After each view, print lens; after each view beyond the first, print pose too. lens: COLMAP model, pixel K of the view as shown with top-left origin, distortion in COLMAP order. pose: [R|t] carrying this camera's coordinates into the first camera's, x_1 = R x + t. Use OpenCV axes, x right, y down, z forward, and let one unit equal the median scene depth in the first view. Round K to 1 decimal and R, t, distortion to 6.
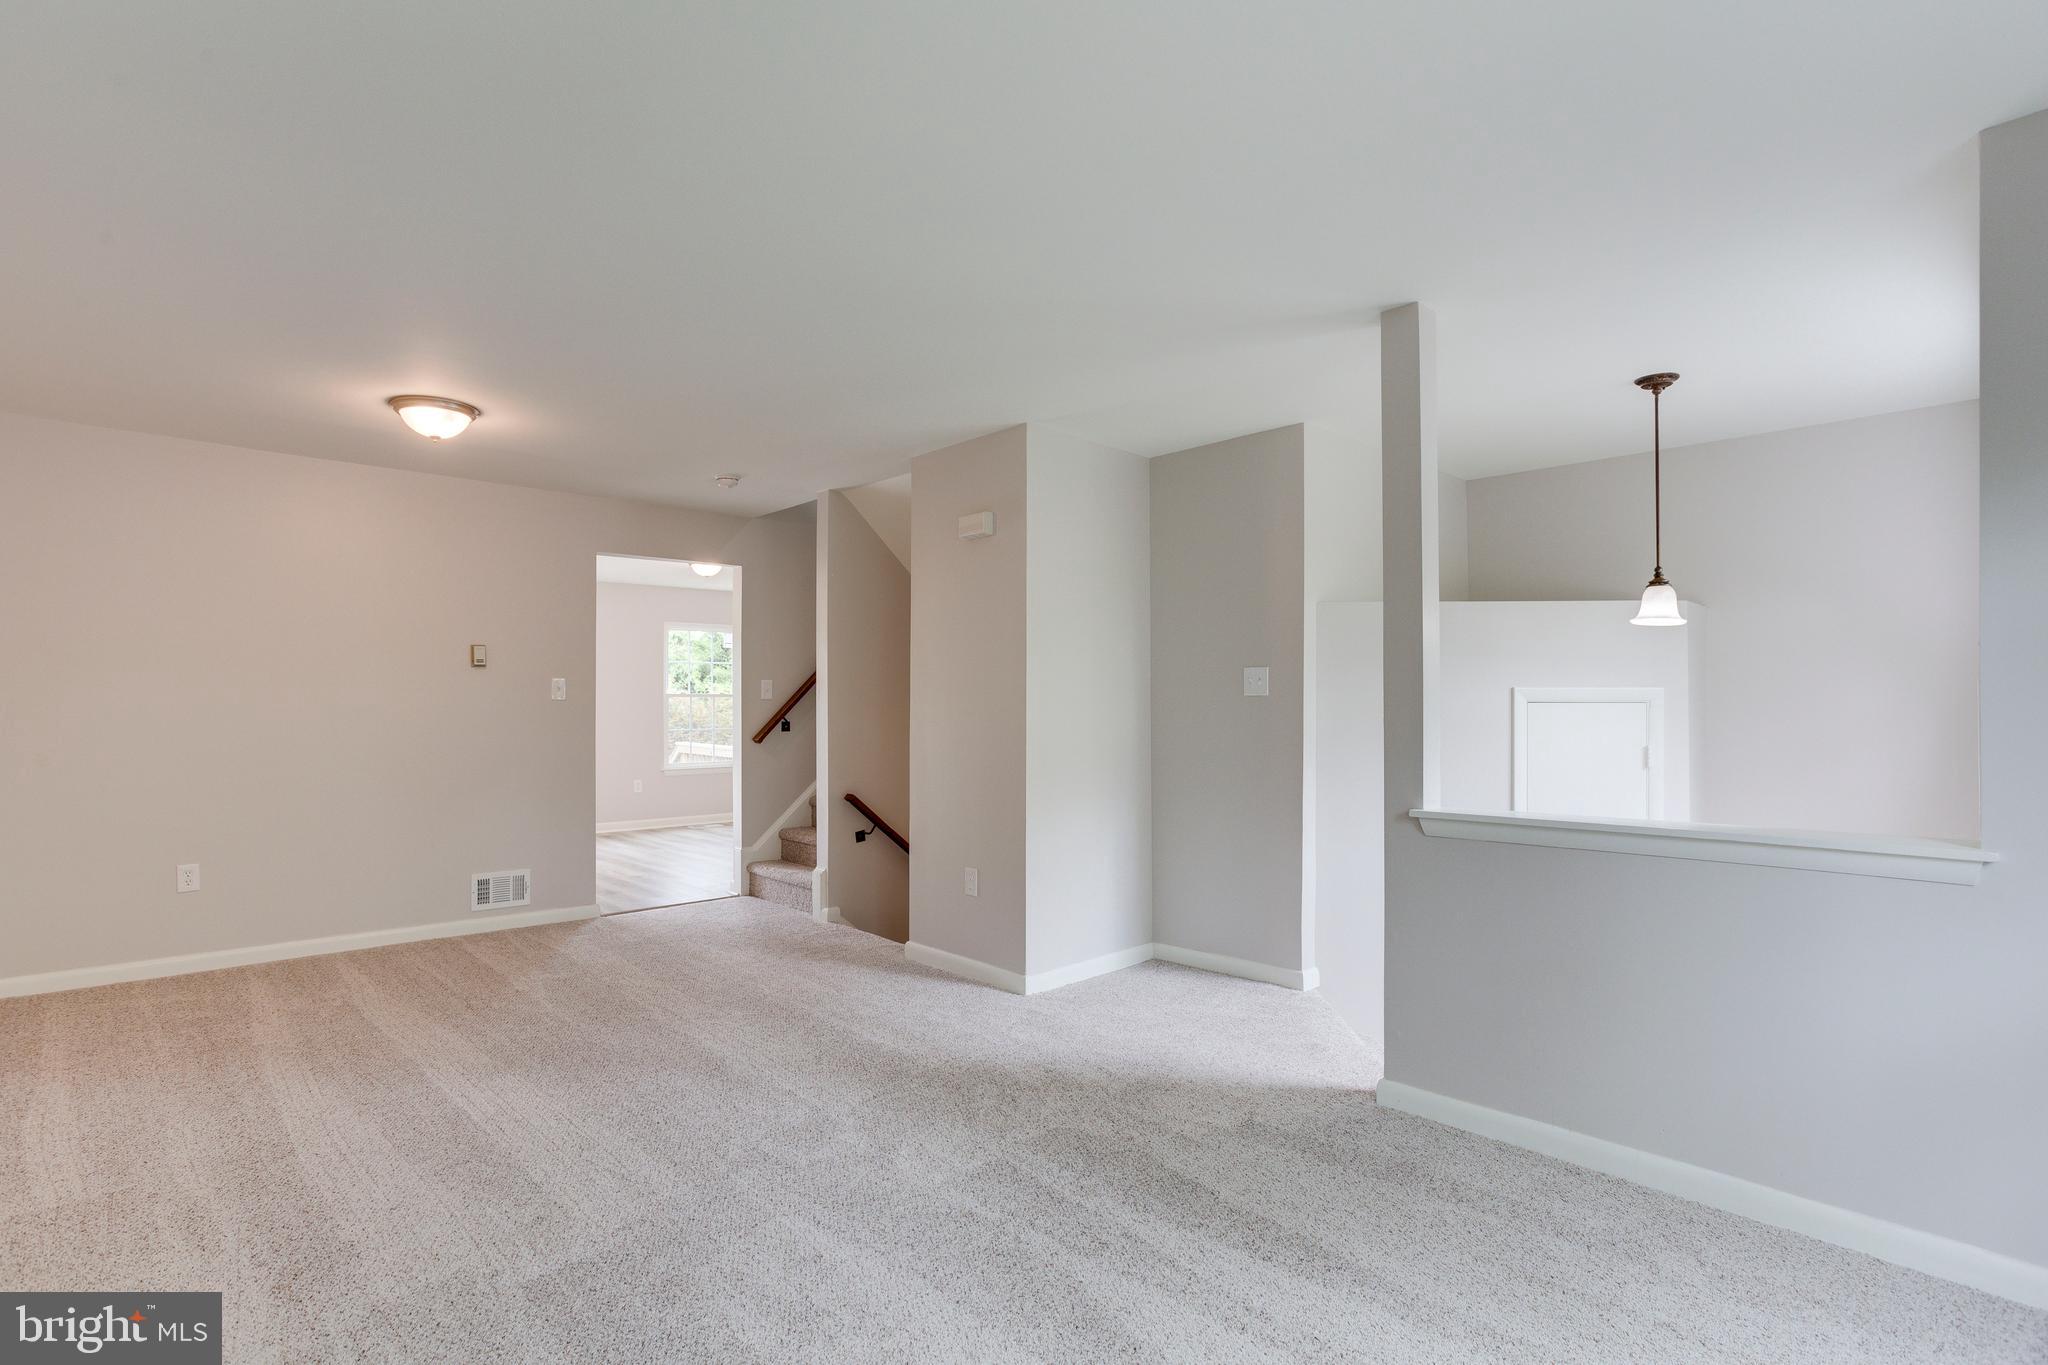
lens RADIAL K [[994.0, 0, 1011.4], [0, 994.0, 696.3], [0, 0, 1]] dist [-0.046985, 0.029189]
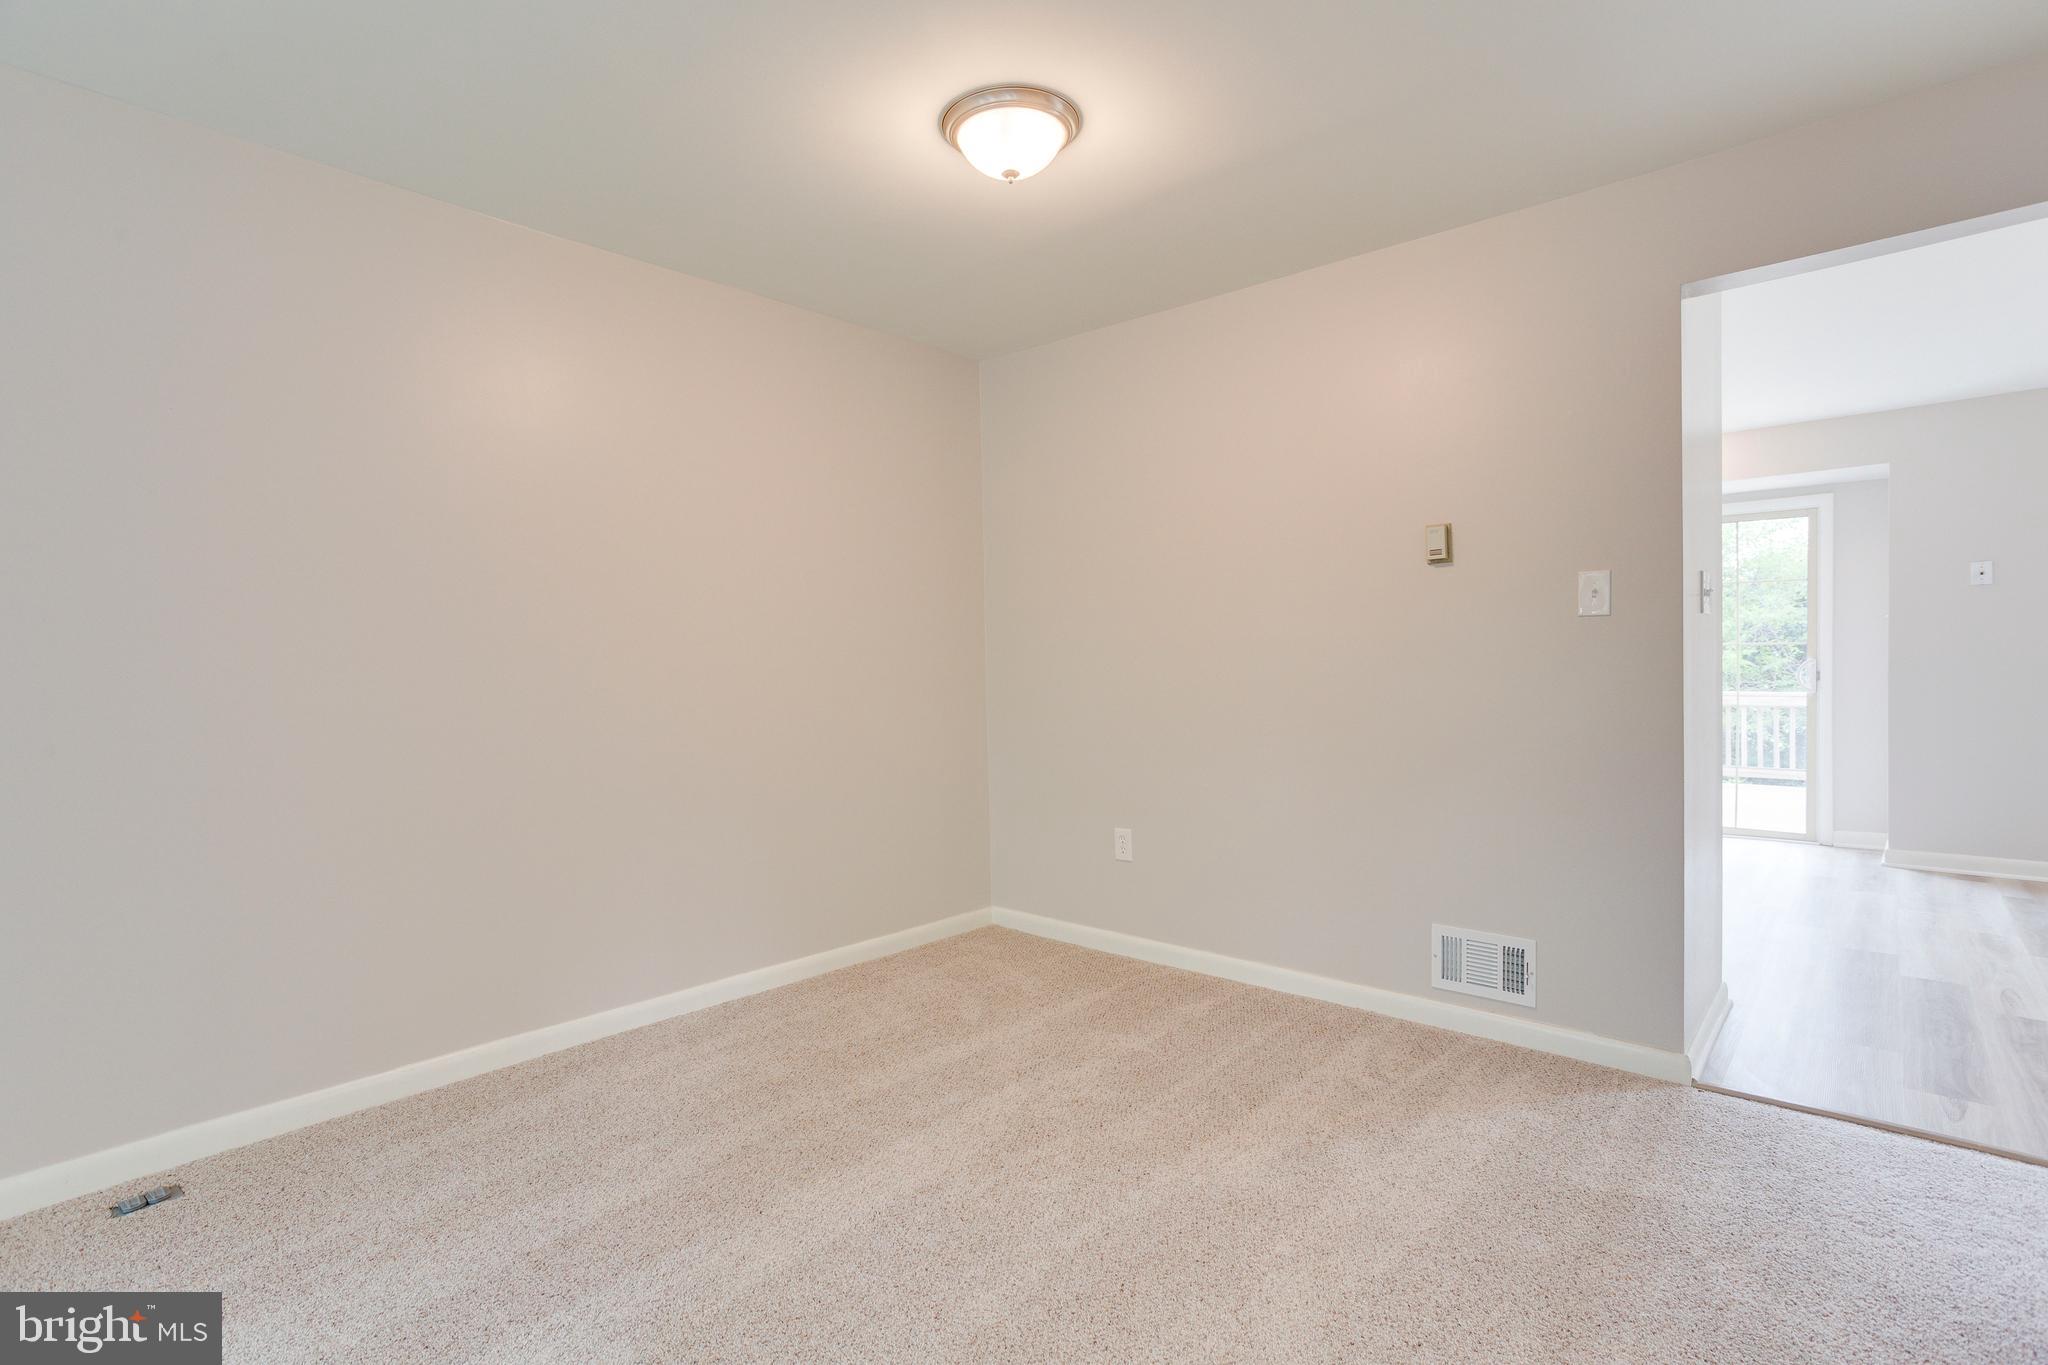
lens RADIAL K [[995.1, 0, 1017.8], [0, 995.1, 685.7], [0, 0, 1]] dist [-0.040110, 0.028332]
pose [[0.094043, 0.022506, -0.995314, 0.004612], [0.023504, 0.999416, 0.024820, 0.020731], [0.995291, -0.025728, 0.093459, 0.704489]]
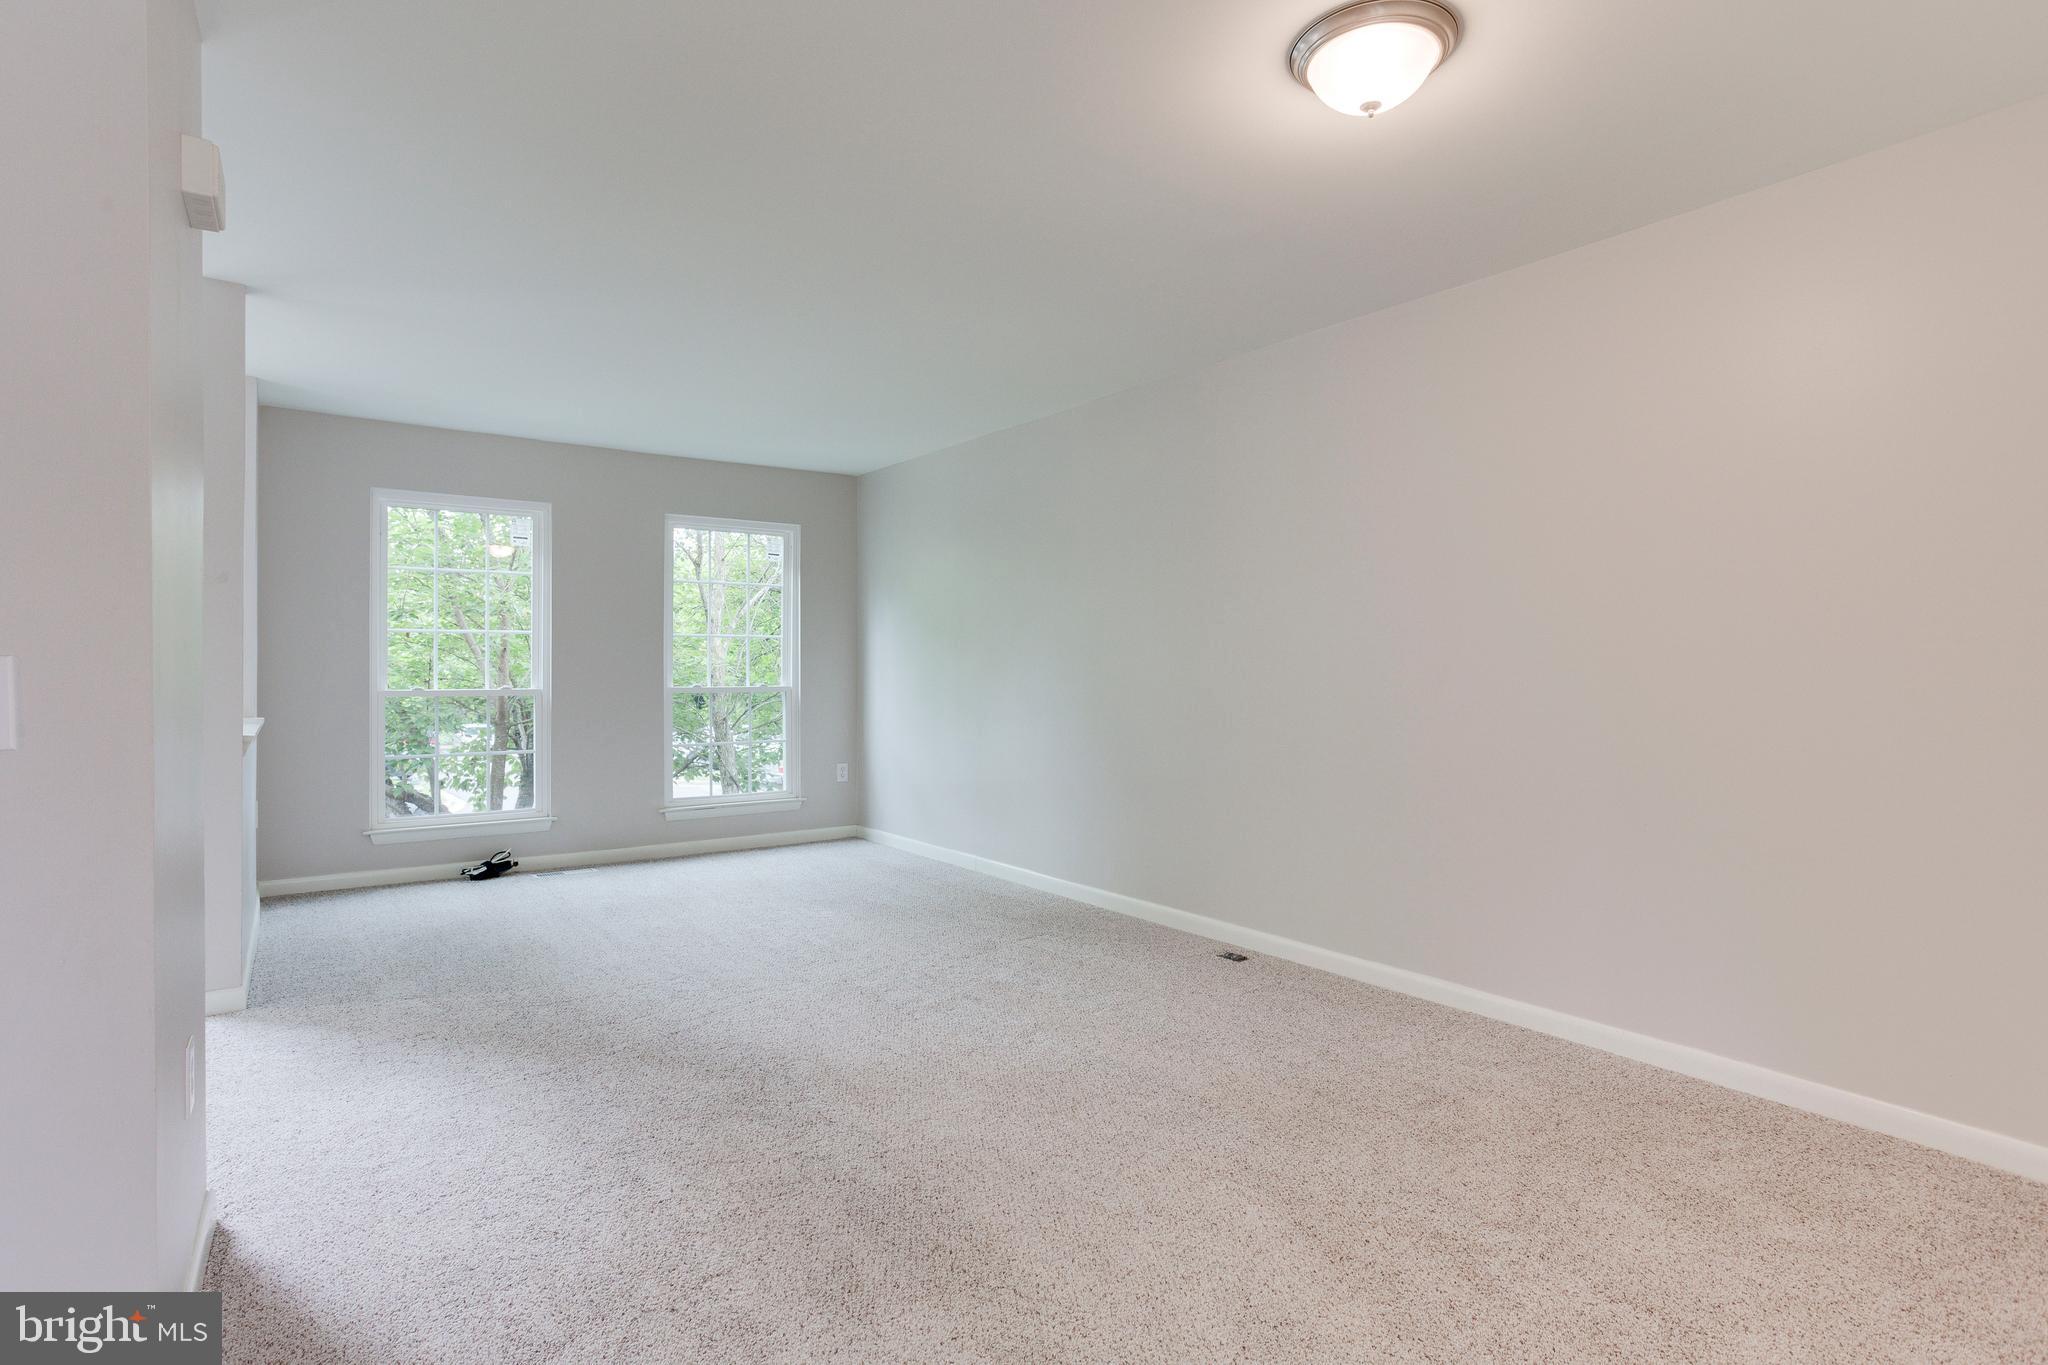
lens RADIAL K [[995.1, 0, 1017.8], [0, 995.1, 685.7], [0, 0, 1]] dist [-0.040110, 0.028332]
pose [[-0.988906, 0.002710, 0.148516, -0.374309], [0.002134, 0.999990, -0.004036, 0.030211], [-0.148525, -0.003674, -0.988902, 1.148126]]
